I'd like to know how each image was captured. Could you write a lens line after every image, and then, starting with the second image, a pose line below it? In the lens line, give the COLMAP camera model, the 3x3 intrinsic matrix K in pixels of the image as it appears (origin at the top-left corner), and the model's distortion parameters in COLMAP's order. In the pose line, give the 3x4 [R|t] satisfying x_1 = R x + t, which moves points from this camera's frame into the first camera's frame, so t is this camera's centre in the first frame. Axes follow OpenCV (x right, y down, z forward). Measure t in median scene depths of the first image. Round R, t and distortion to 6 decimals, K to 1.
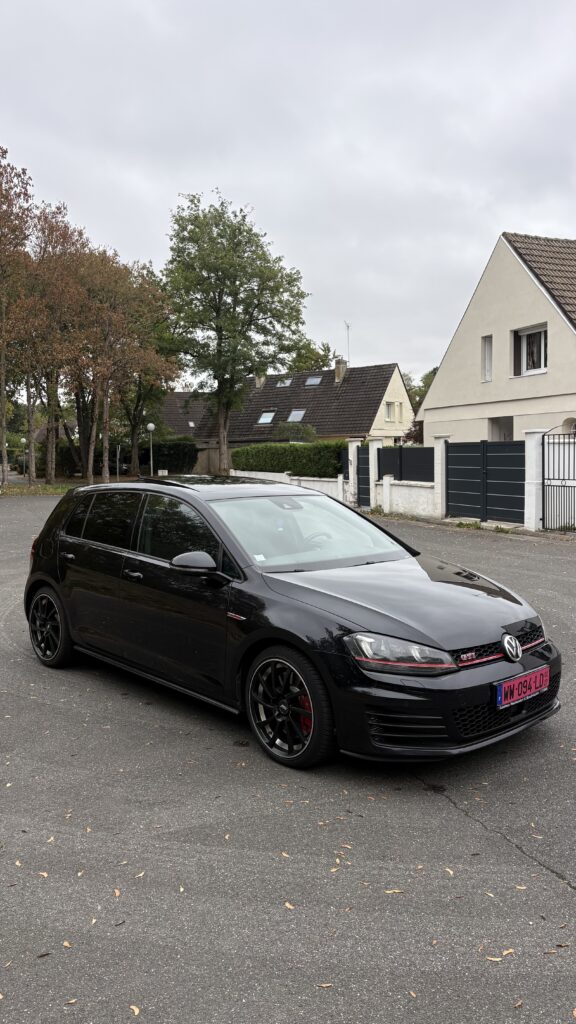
lens RADIAL K [[804.6, 0, 287.7], [0, 804.6, 512.9], [0, 0, 1]] dist [-0.008455, -0.002122]
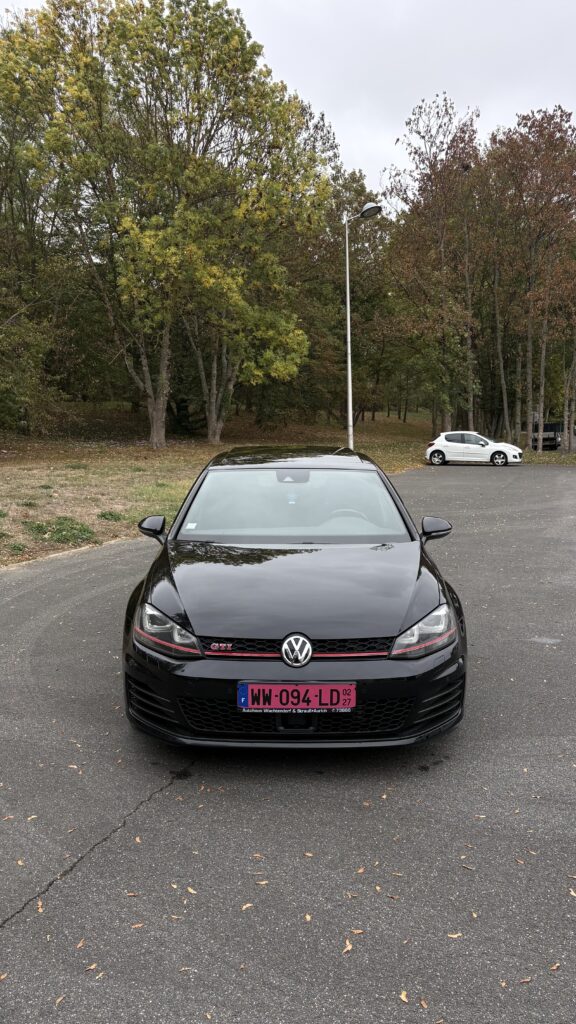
lens RADIAL K [[804.6, 0, 289.5], [0, 804.6, 509.6], [0, 0, 1]] dist [-0.008455, -0.002122]
pose [[0.701066, 0.065602, -0.710072, 0.919443], [-0.039590, 0.997804, 0.053096, -0.029034], [0.711996, -0.009112, 0.702124, 0.412434]]
